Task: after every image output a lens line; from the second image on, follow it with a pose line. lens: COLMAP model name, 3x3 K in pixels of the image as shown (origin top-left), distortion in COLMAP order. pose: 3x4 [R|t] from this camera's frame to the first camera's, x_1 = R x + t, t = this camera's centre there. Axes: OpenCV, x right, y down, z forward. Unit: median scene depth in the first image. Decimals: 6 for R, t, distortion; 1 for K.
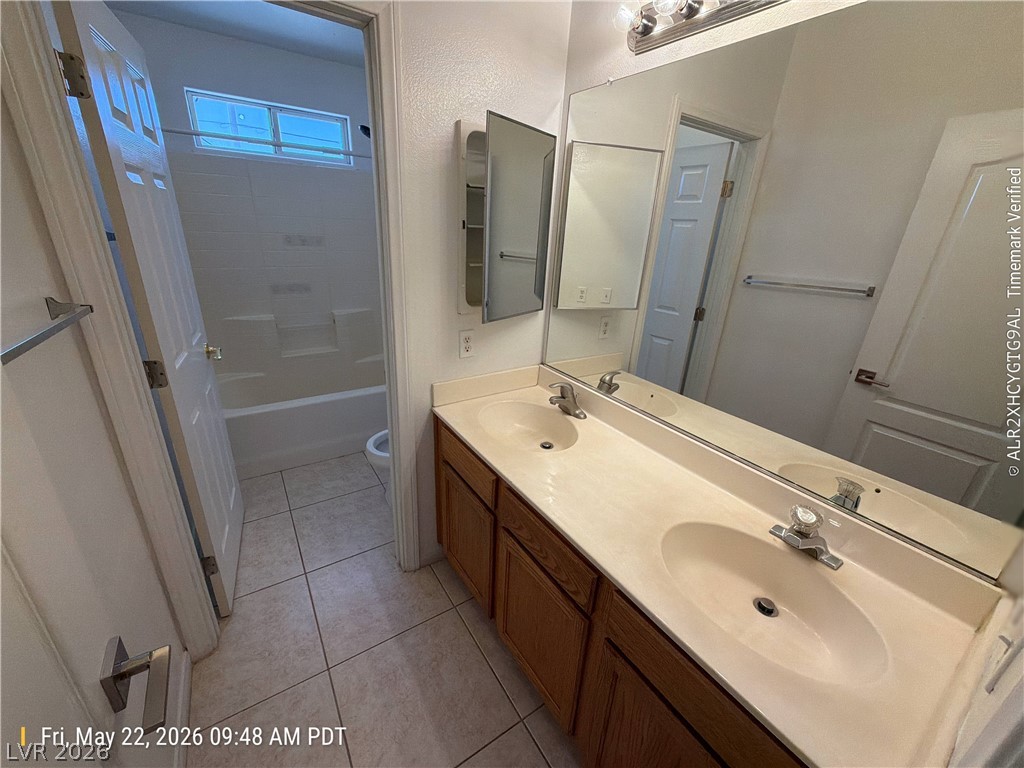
lens RADIAL K [[411.4, 0, 512.4], [0, 411.4, 382.1], [0, 0, 1]] dist [0.004241, 0.000550]
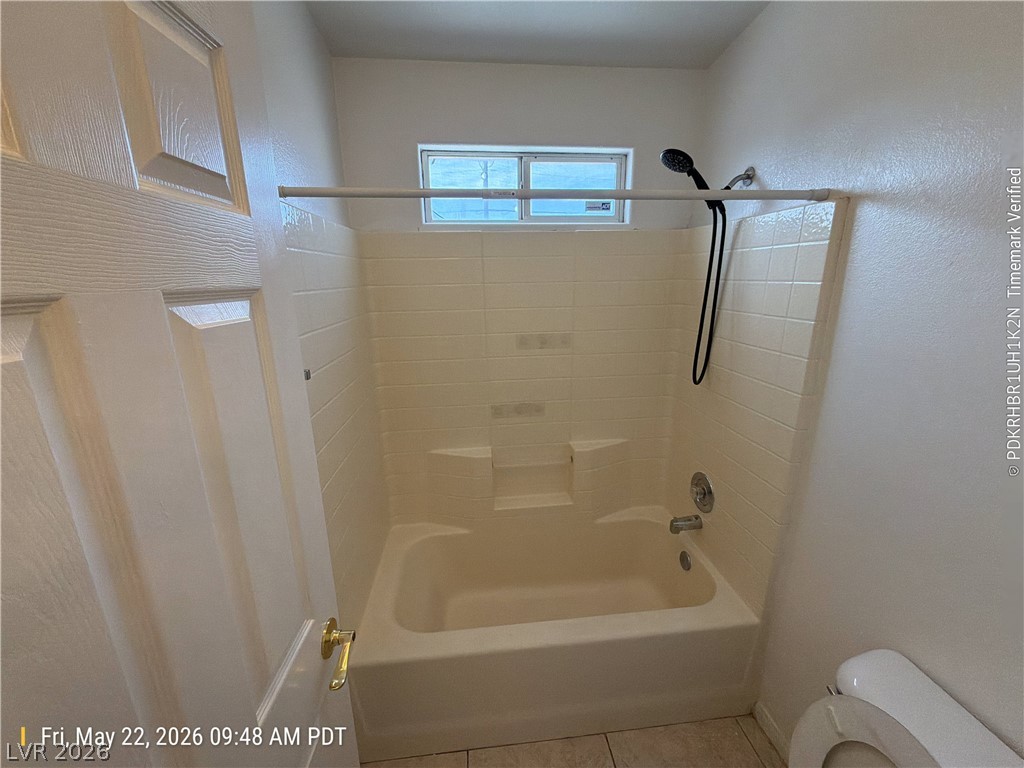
lens RADIAL K [[411.4, 0, 514.5], [0, 411.4, 385.5], [0, 0, 1]] dist [0.004241, 0.000550]
pose [[0.878950, 0.054685, -0.473768, -0.235253], [-0.115962, 0.988096, -0.101086, -0.204535], [0.462600, 0.143789, 0.874829, 0.419088]]
